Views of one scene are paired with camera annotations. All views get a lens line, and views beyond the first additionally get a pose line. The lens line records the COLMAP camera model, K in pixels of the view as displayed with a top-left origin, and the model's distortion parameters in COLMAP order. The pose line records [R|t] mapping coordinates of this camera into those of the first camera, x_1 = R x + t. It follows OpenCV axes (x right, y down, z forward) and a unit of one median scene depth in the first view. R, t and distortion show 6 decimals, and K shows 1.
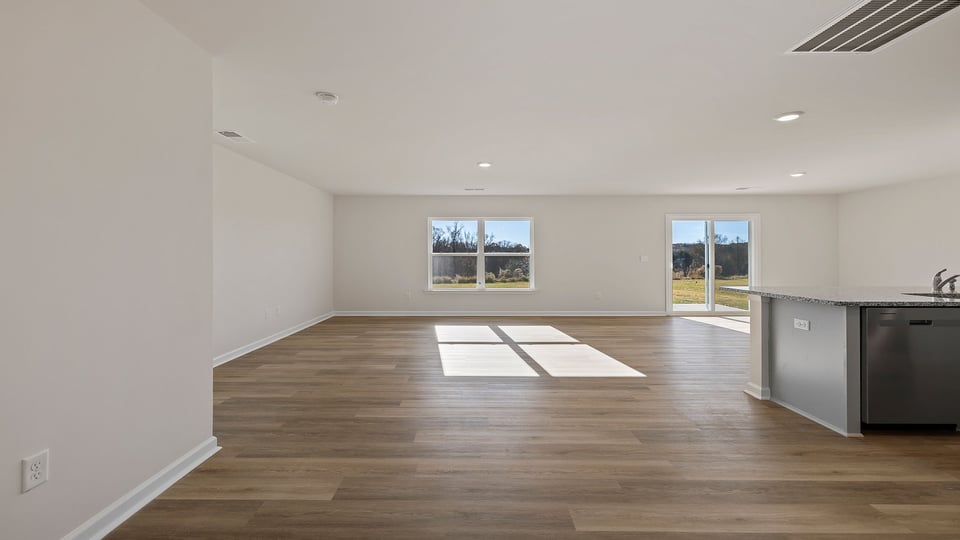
lens RADIAL K [[420.9, 0, 464.3], [0, 420.9, 252.6], [0, 0, 1]] dist [0.003936, 0.000825]
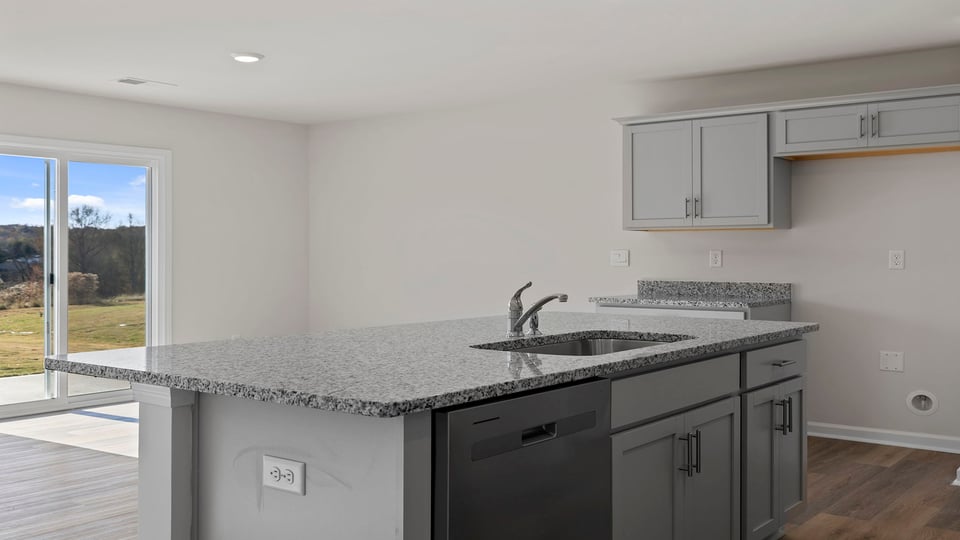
lens RADIAL K [[965.5, 0, 478.1], [0, 965.5, 269.0], [0, 0, 1]] dist [-0.003690, 0.000000]
pose [[0.604953, -0.008696, 0.796214, 0.146210], [-0.011062, 0.999752, 0.019324, 0.002586], [-0.796184, -0.020497, 0.604707, 0.207838]]
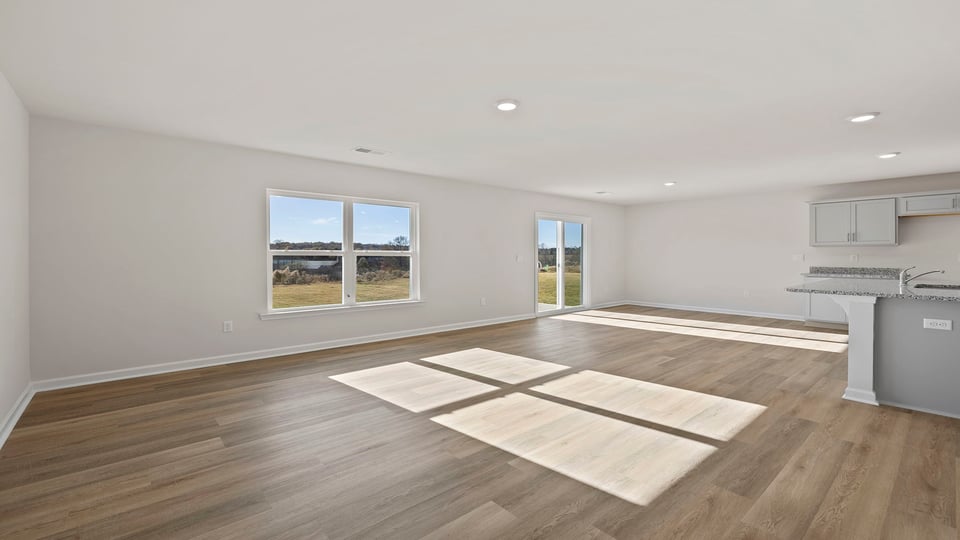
lens RADIAL K [[420.9, 0, 479.4], [0, 420.9, 264.2], [0, 0, 1]] dist [0.003936, 0.000825]
pose [[0.745924, -0.010874, 0.665942, -0.295527], [-0.007517, 0.999666, 0.024744, 0.005274], [-0.665988, -0.023463, 0.745593, 0.432791]]
